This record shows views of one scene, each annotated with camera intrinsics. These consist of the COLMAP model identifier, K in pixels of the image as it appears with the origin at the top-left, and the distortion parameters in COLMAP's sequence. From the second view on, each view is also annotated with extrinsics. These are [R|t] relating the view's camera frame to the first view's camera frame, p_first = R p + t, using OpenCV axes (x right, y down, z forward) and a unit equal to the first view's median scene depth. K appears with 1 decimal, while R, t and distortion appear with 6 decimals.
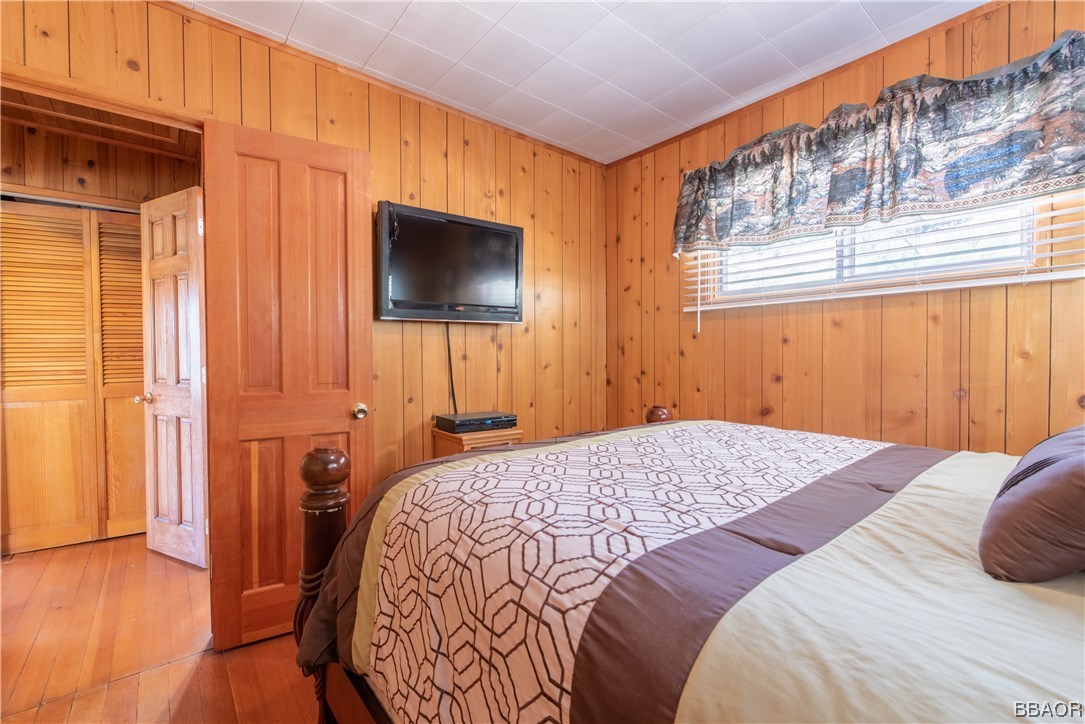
lens RADIAL K [[458.7, 0, 538.3], [0, 458.7, 353.0], [0, 0, 1]] dist [0.000629, 0.000852]
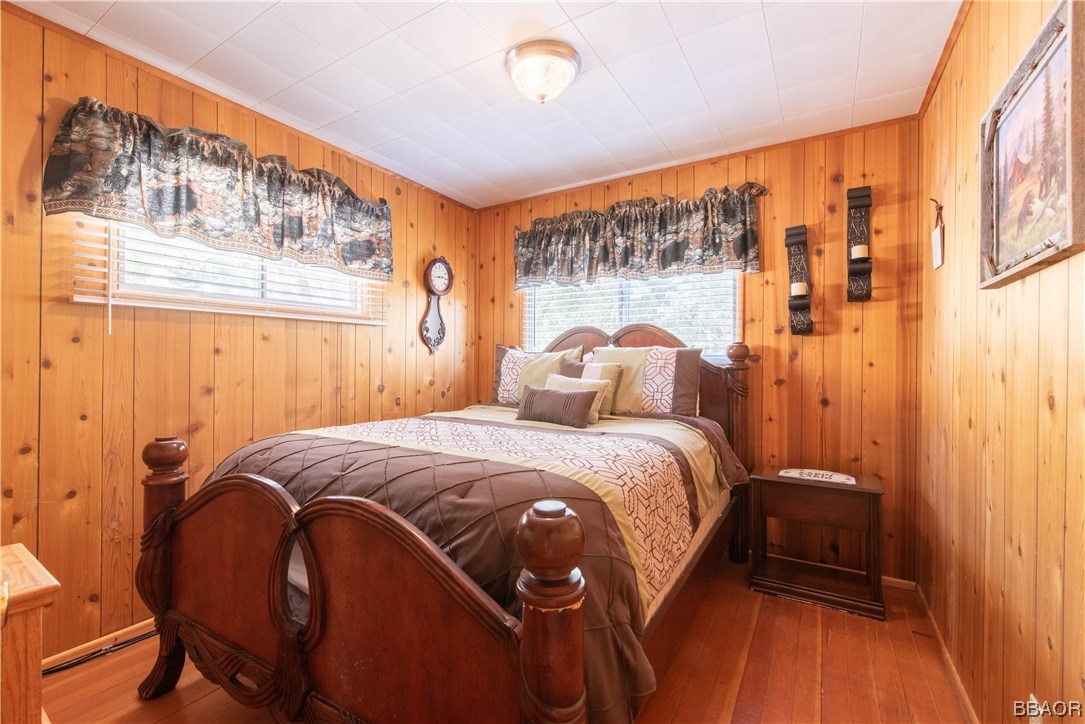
lens RADIAL K [[458.7, 0, 539.8], [0, 458.7, 366.9], [0, 0, 1]] dist [0.000629, 0.000852]
pose [[-0.318796, 0.002178, 0.947821, -0.634243], [0.010242, 0.999947, 0.001147, 0.013601], [-0.947768, 0.010073, -0.318802, 0.692264]]
